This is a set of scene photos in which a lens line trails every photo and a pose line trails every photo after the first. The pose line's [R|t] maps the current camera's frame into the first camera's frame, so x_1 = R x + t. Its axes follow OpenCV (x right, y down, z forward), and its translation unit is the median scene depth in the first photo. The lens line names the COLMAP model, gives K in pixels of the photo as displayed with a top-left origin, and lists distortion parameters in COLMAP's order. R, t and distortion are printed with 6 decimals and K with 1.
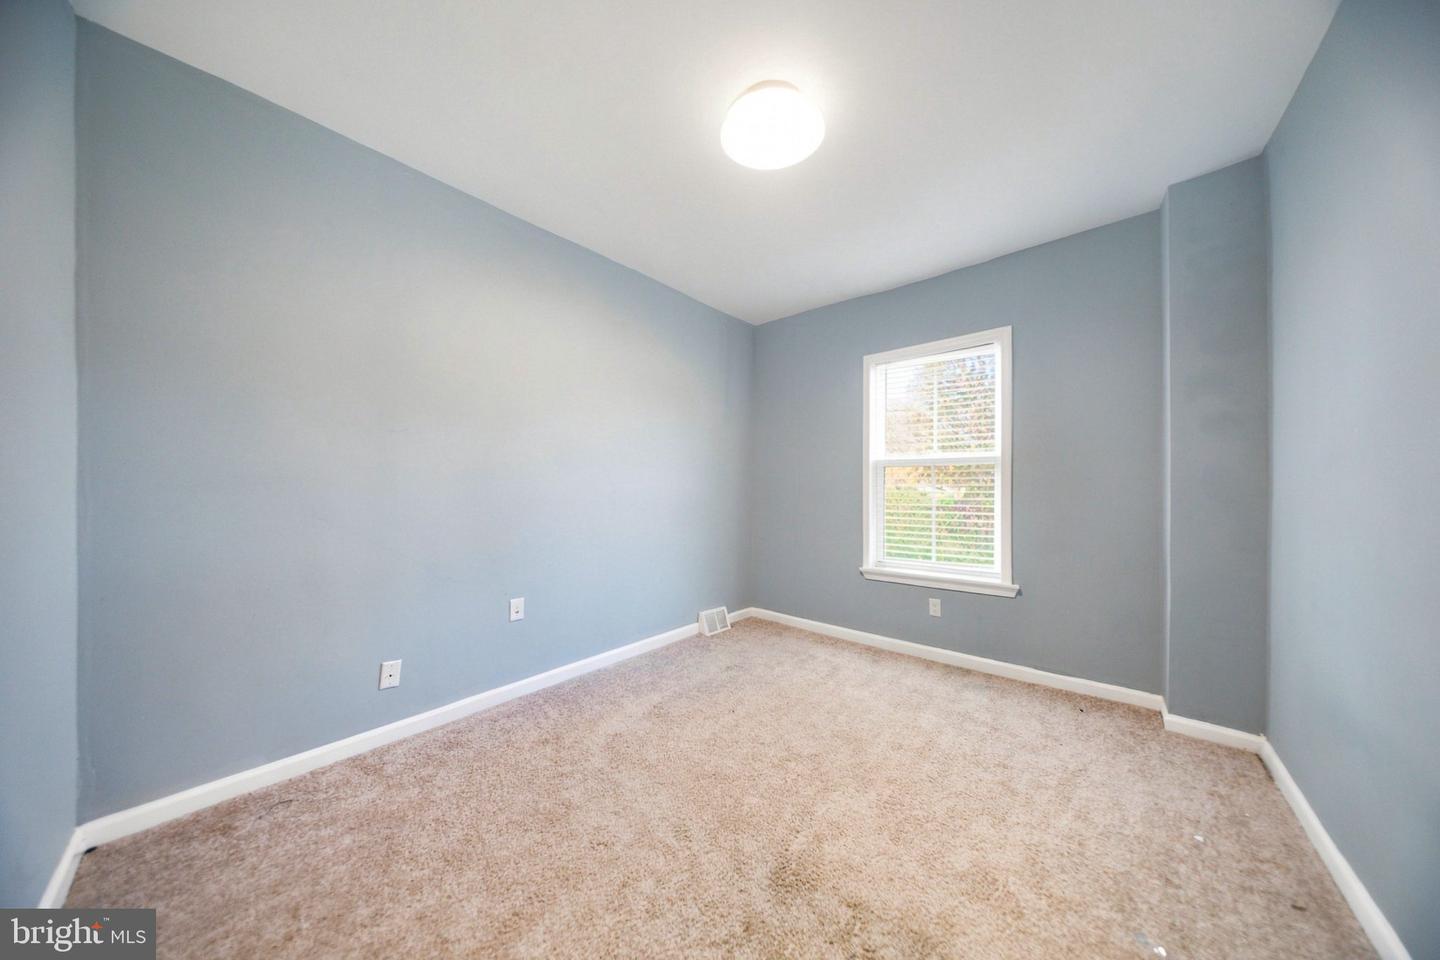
lens RADIAL K [[437.3, 0, 721.5], [0, 437.3, 486.1], [0, 0, 1]] dist [-0.000100, 0.000006]
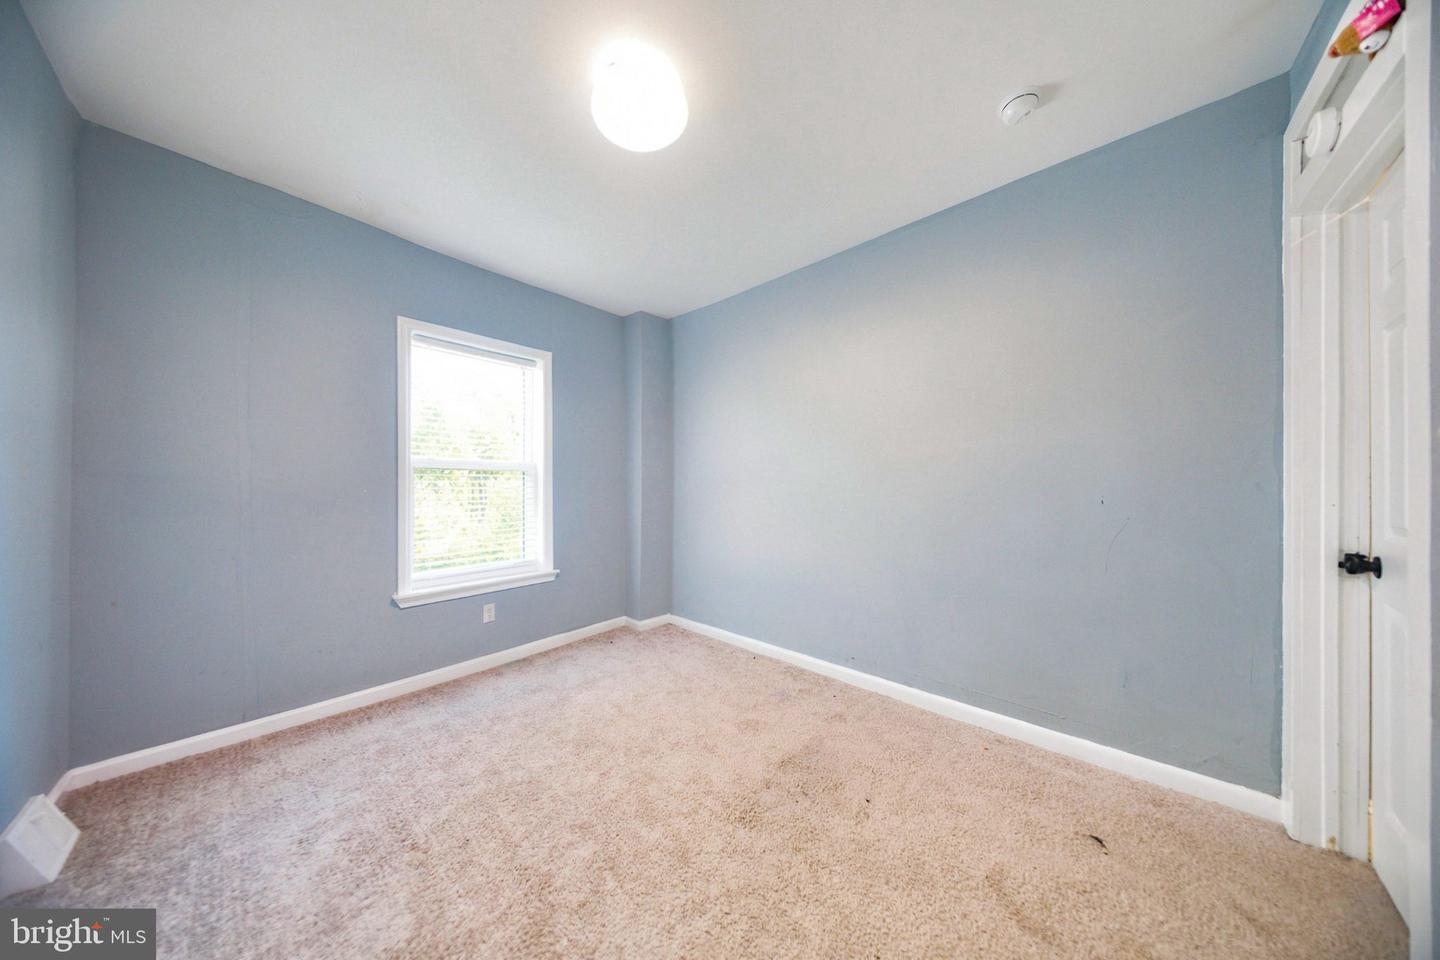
lens RADIAL K [[437.3, 0, 721.5], [0, 437.3, 486.1], [0, 0, 1]] dist [-0.000100, 0.000006]
pose [[0.025171, 0.001651, 0.999682, -0.517754], [0.003726, 0.999992, -0.001745, 0.000279], [-0.999676, 0.003769, 0.025165, 0.512742]]
